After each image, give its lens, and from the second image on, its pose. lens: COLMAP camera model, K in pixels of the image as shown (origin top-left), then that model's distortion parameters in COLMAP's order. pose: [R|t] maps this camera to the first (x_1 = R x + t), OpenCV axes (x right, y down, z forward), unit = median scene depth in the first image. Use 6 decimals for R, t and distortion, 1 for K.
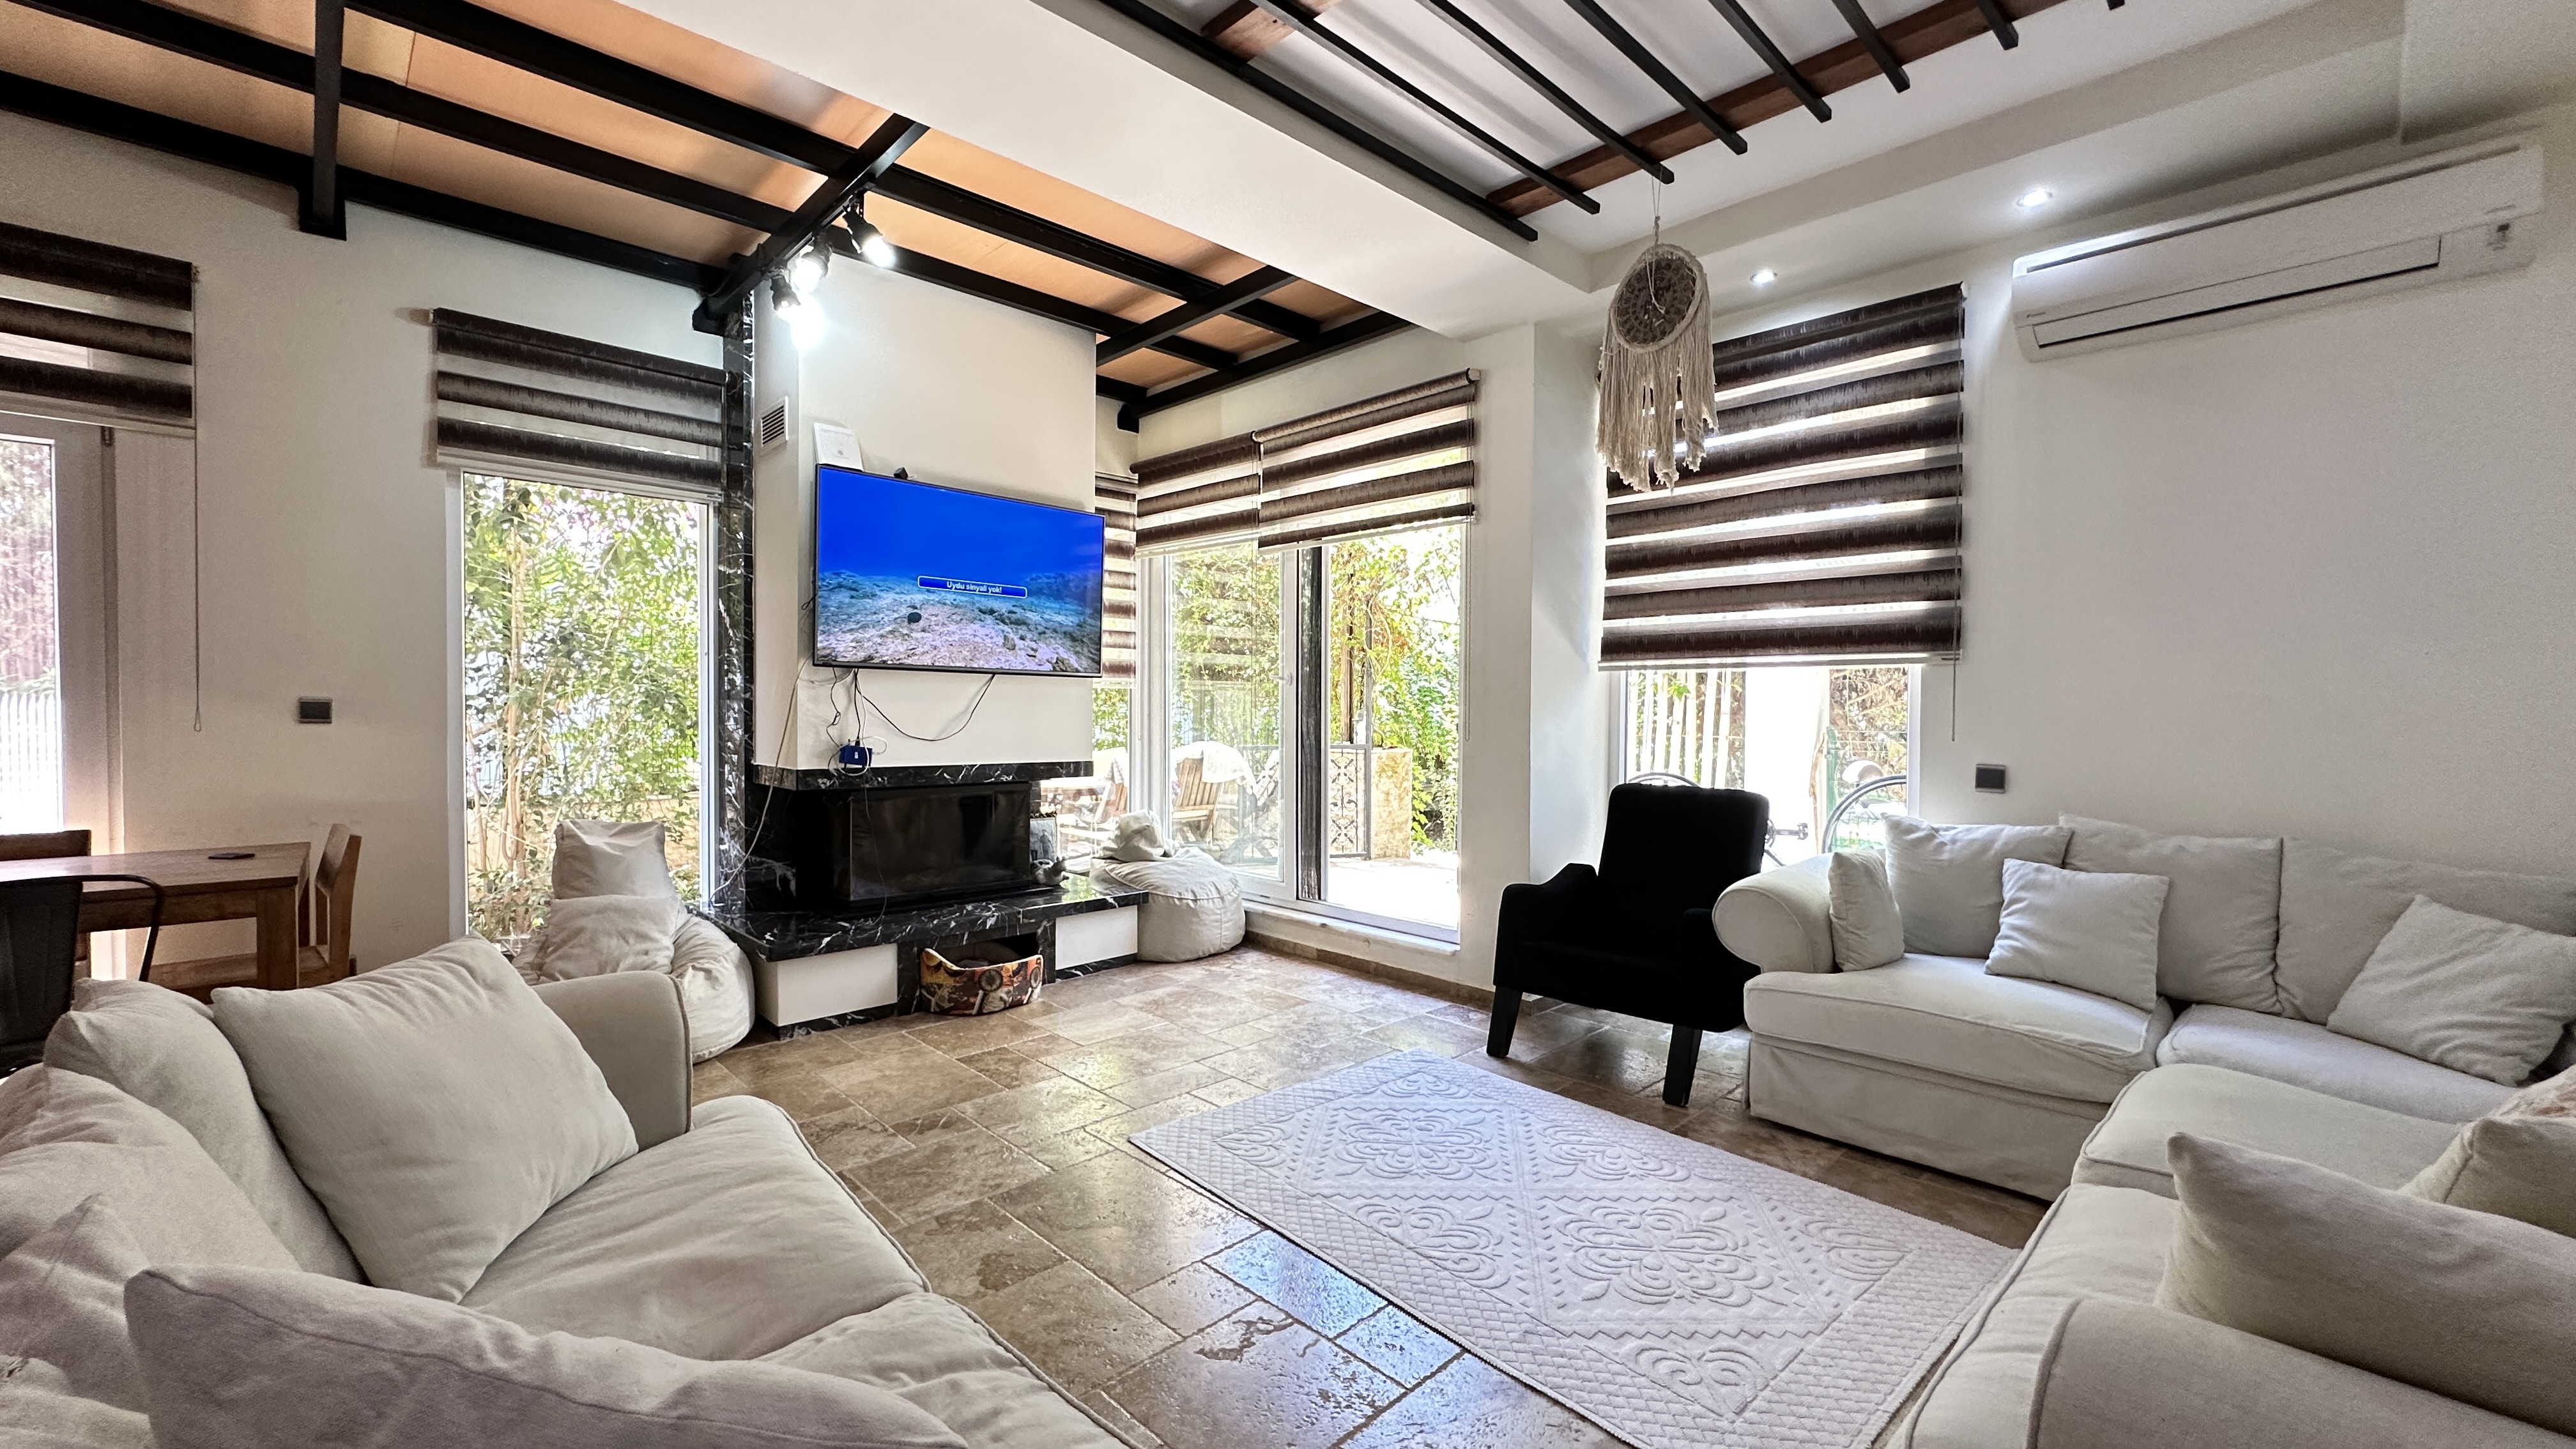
lens RADIAL K [[1031.1, 0, 1287.1], [0, 1031.1, 723.3], [0, 0, 1]] dist [-0.005210, 0.001384]
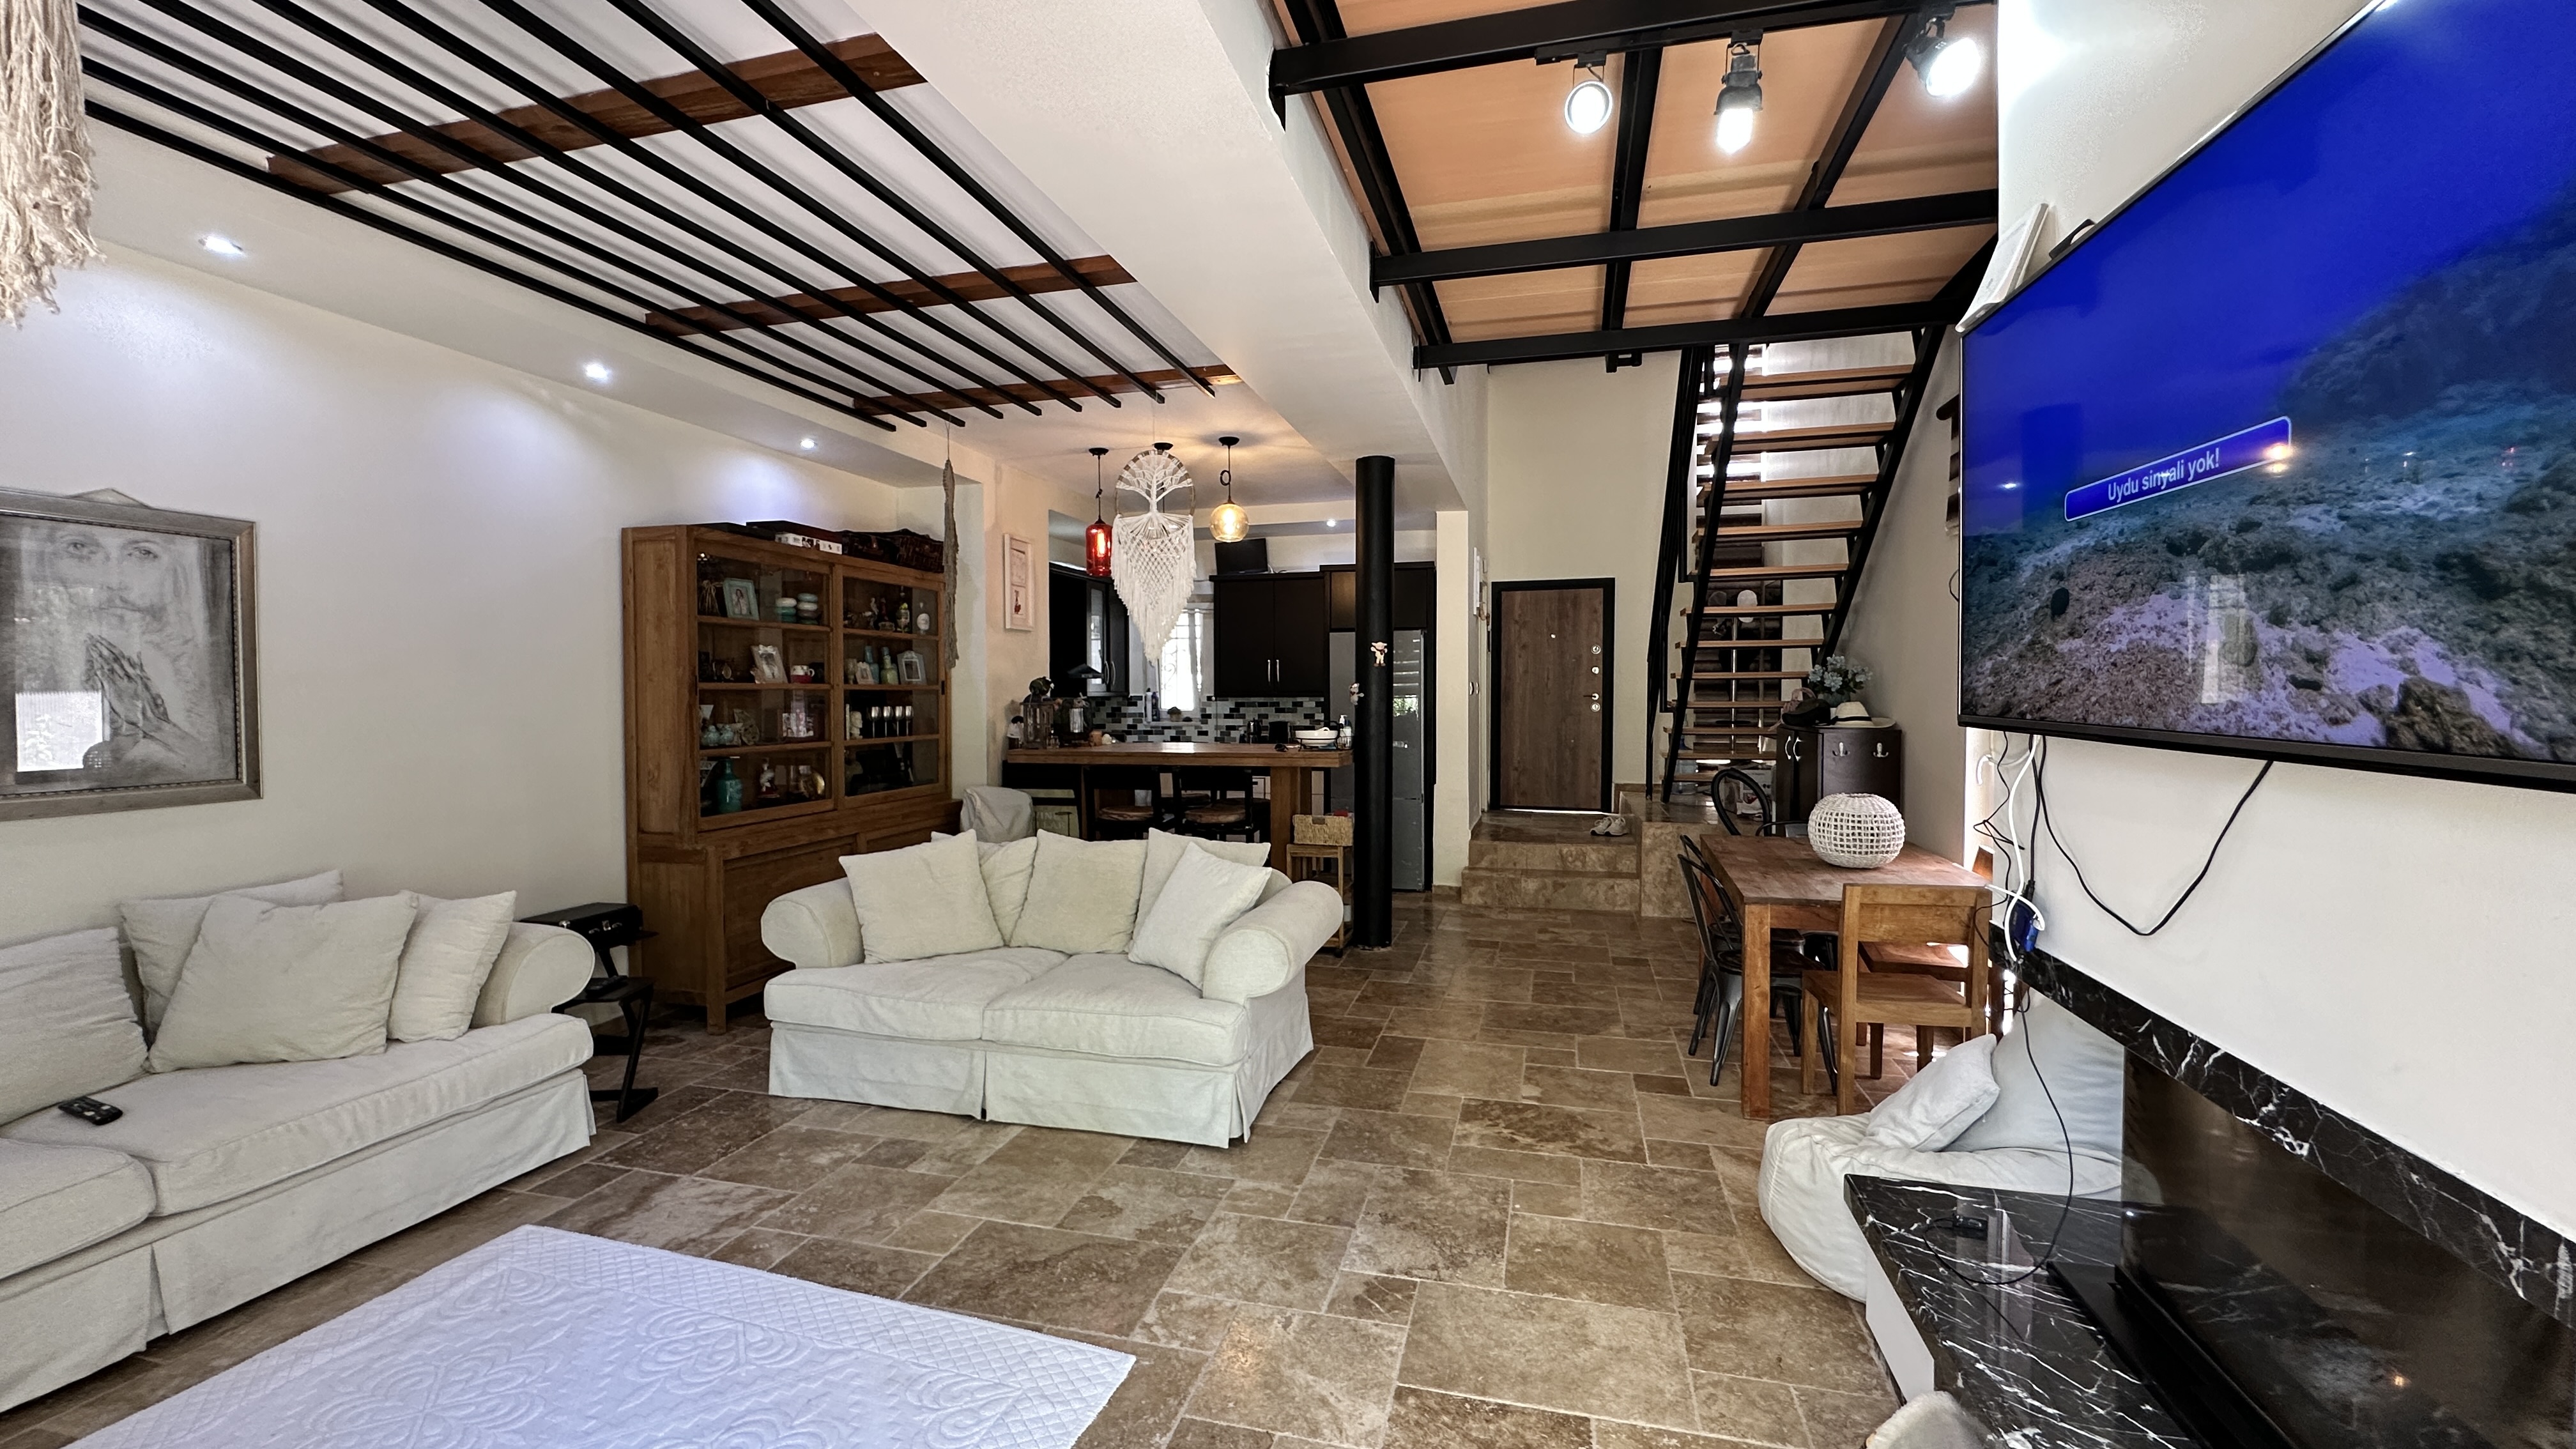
lens RADIAL K [[1031.1, 0, 1280.5], [0, 1031.1, 750.2], [0, 0, 1]] dist [-0.005210, 0.001384]
pose [[-0.856934, 0.027301, -0.514703, 0.099255], [-0.008489, 0.997713, 0.067054, -0.074222], [0.515356, 0.061830, -0.854743, 1.251129]]
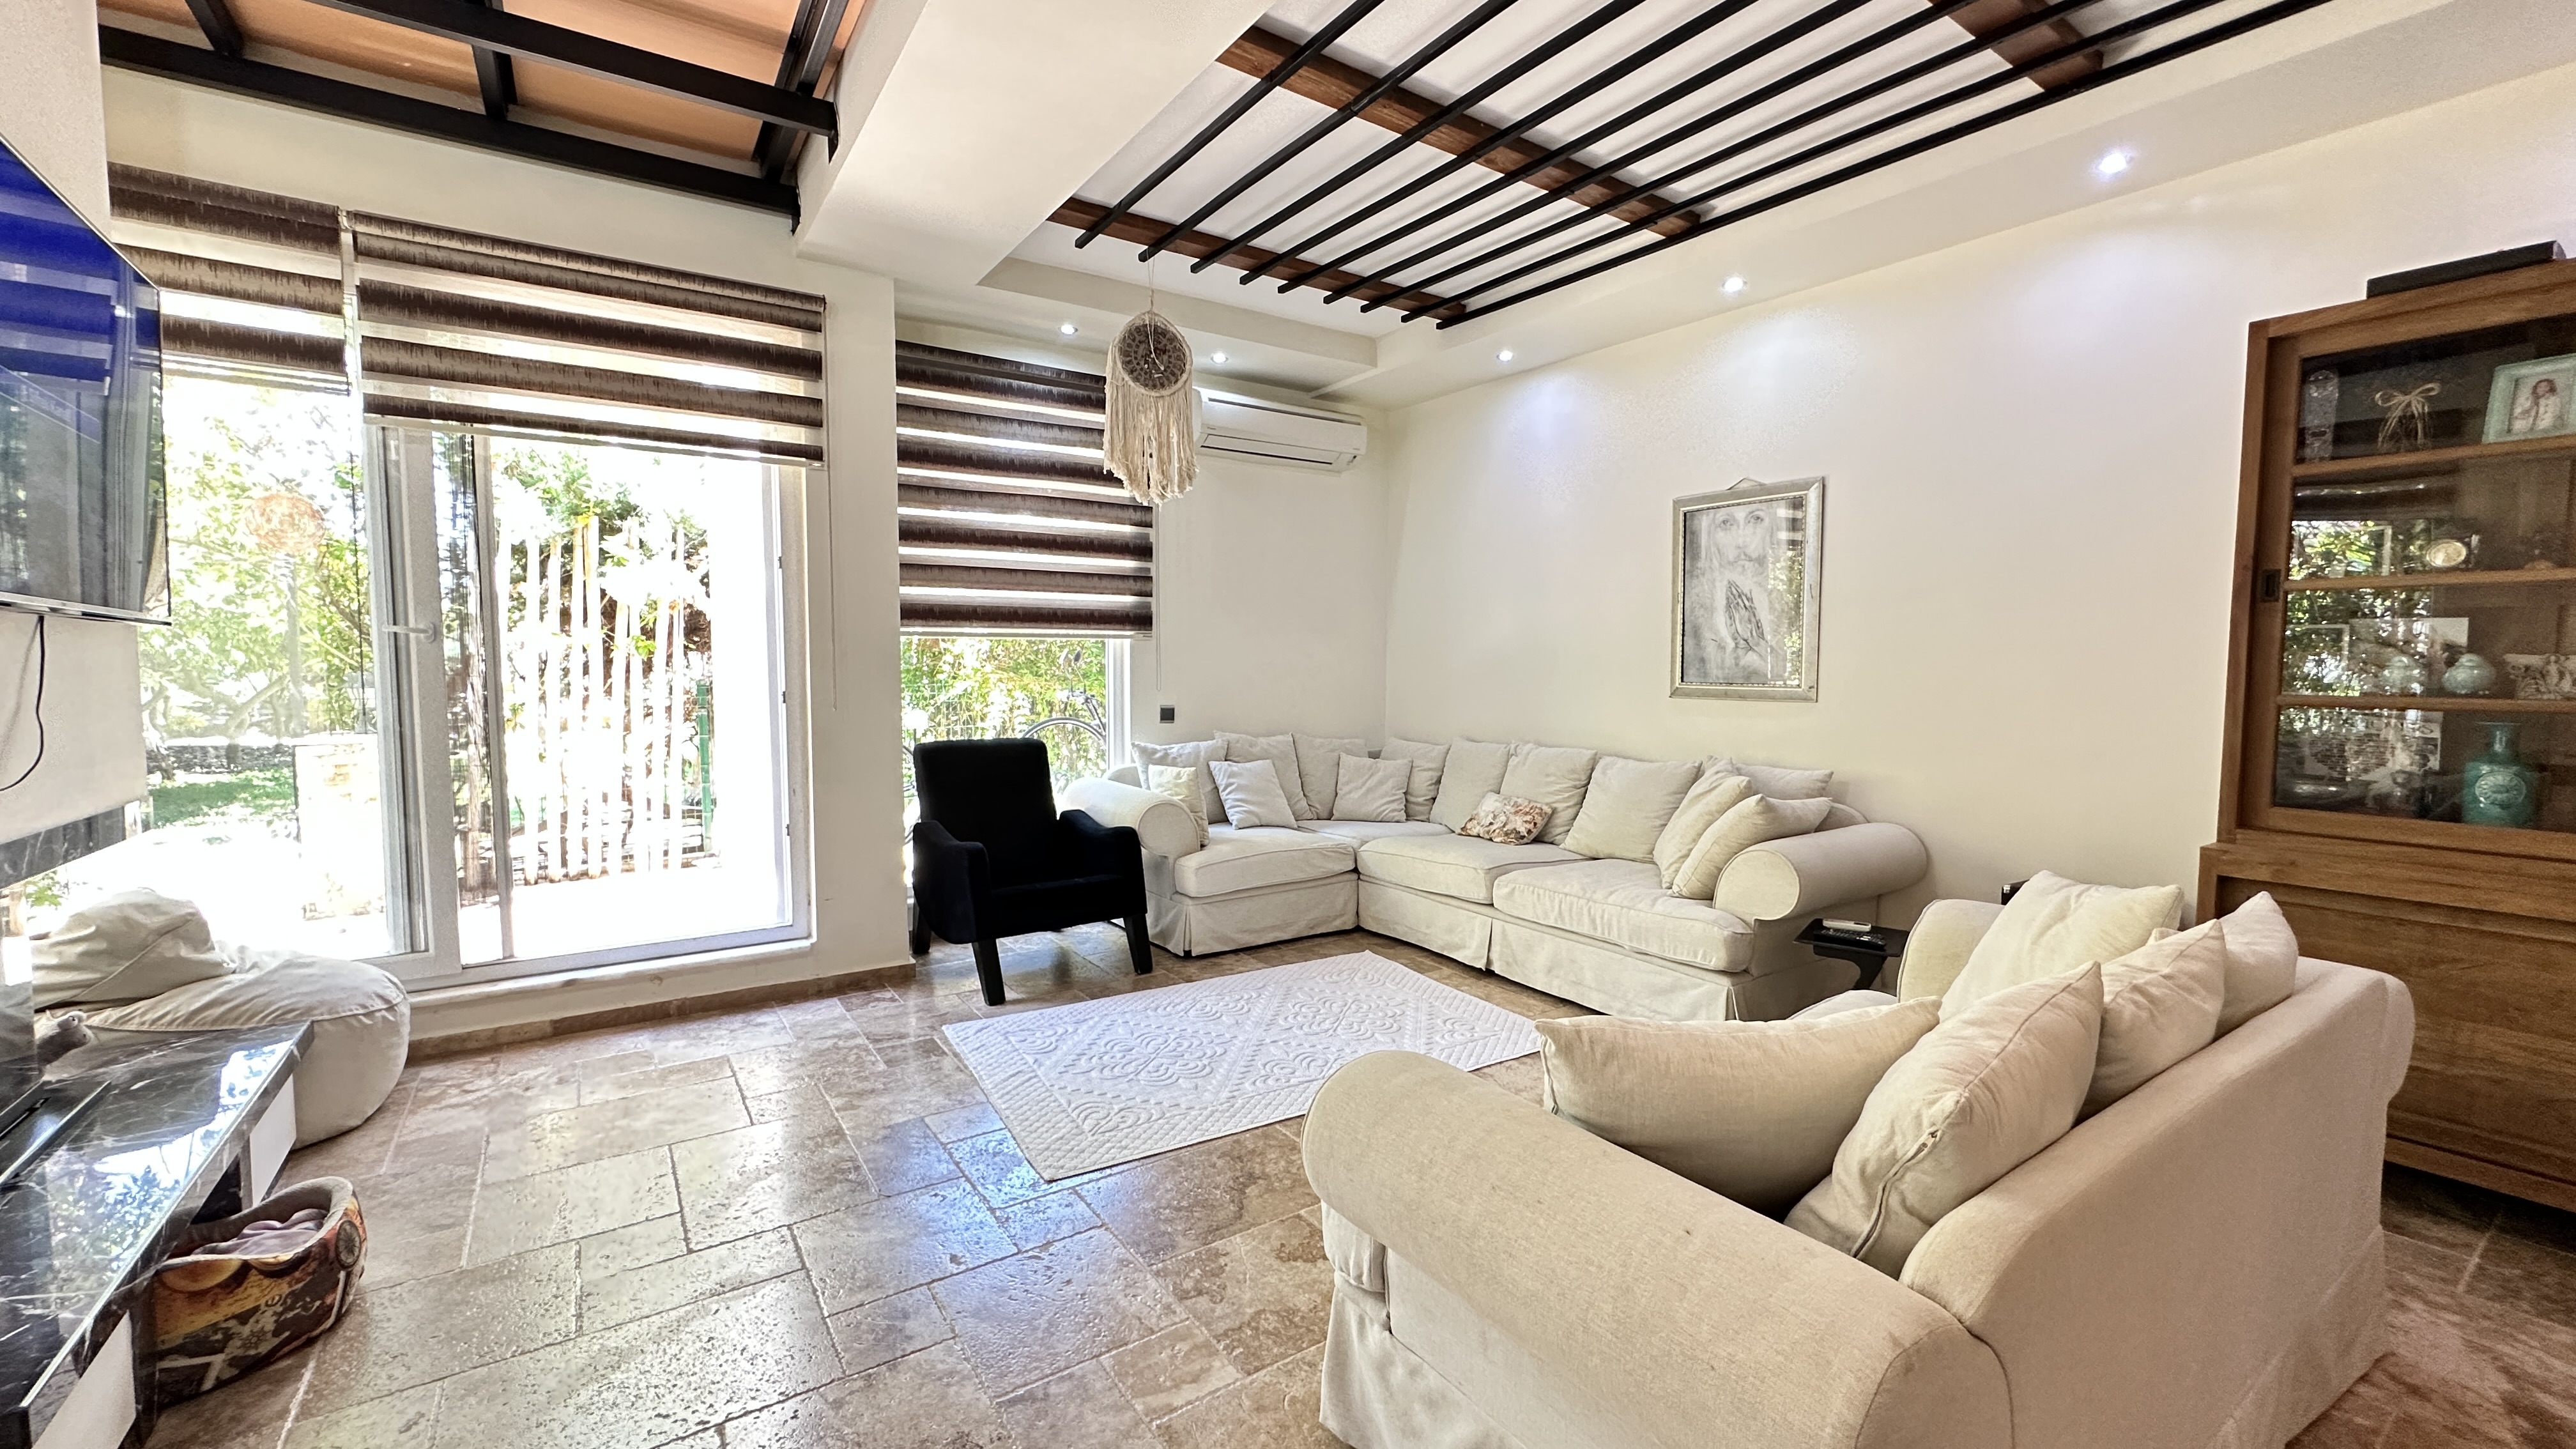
lens RADIAL K [[1031.1, 0, 1290.3], [0, 1031.1, 723.7], [0, 0, 1]] dist [-0.005210, 0.001384]
pose [[0.160578, -0.067077, 0.984741, -0.709307], [0.015121, 0.997738, 0.065496, -0.027020], [-0.986907, 0.004373, 0.161229, 0.487125]]
